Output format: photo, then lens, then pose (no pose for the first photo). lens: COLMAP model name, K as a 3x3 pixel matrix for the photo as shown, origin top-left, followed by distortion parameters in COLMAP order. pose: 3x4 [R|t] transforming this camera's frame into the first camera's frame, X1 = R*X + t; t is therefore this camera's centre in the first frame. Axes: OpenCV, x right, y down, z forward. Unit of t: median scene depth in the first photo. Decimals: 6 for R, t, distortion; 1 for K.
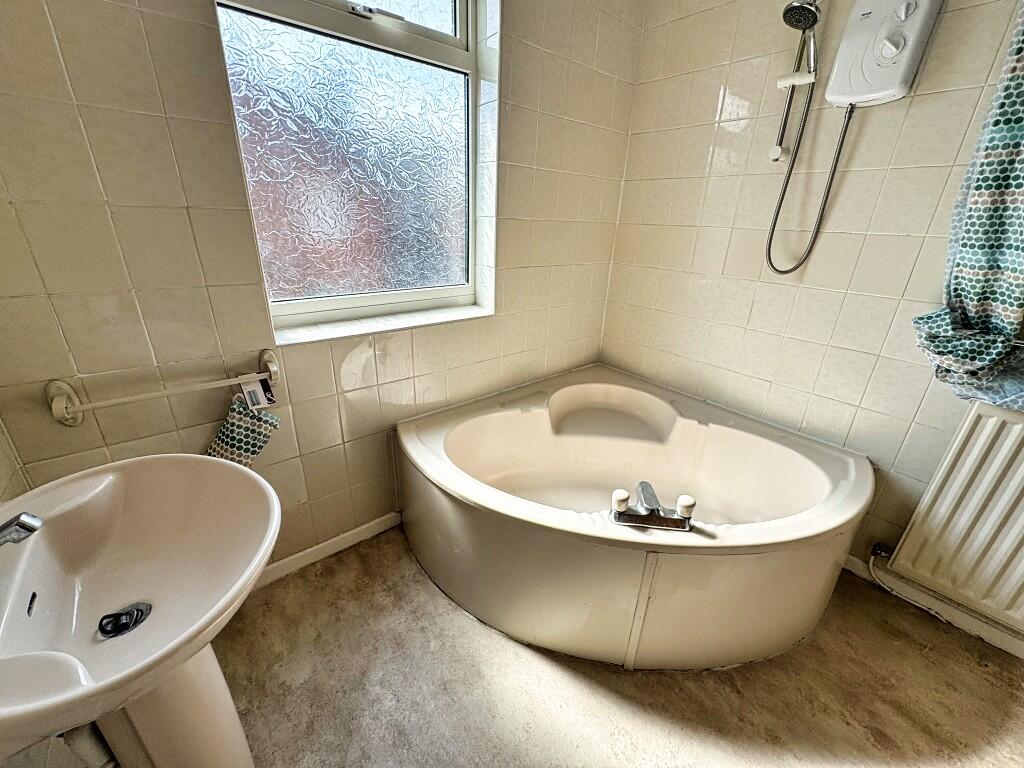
lens RADIAL K [[406.7, 0, 509.1], [0, 406.7, 382.6], [0, 0, 1]] dist [-0.000801, 0.000177]
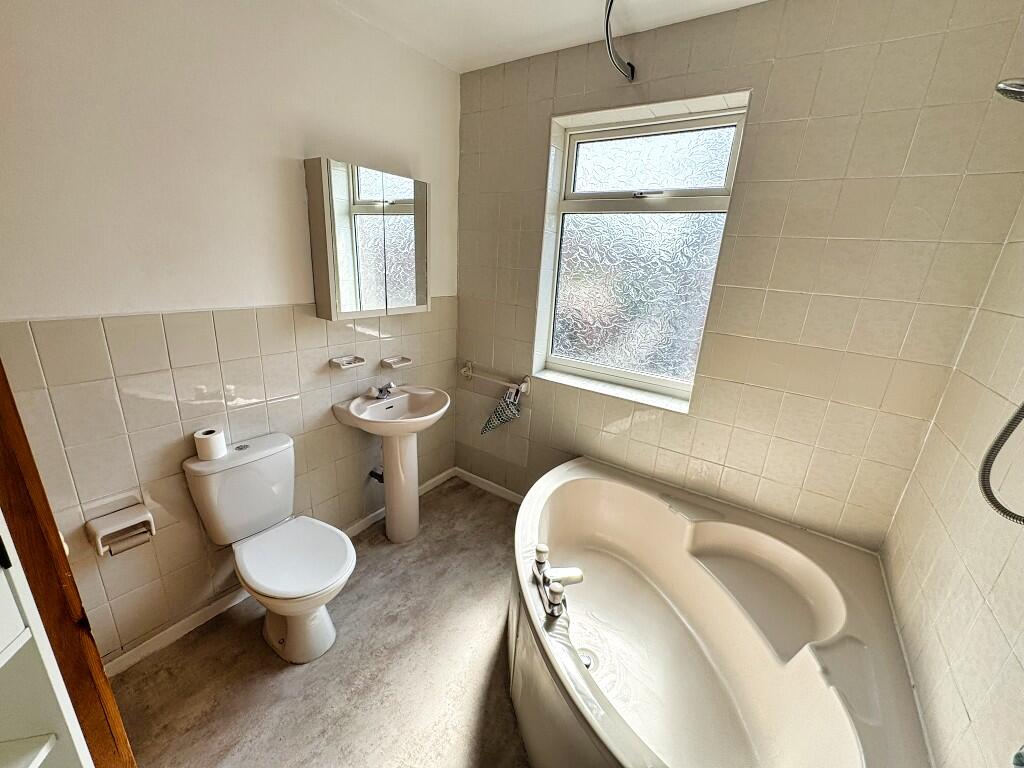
lens RADIAL K [[406.7, 0, 510.2], [0, 406.7, 384.3], [0, 0, 1]] dist [-0.000801, 0.000177]
pose [[0.265143, 0.274679, -0.924257, 0.862102], [-0.404811, 0.901704, 0.151848, -0.226472], [0.875115, 0.333888, 0.350274, 0.204907]]
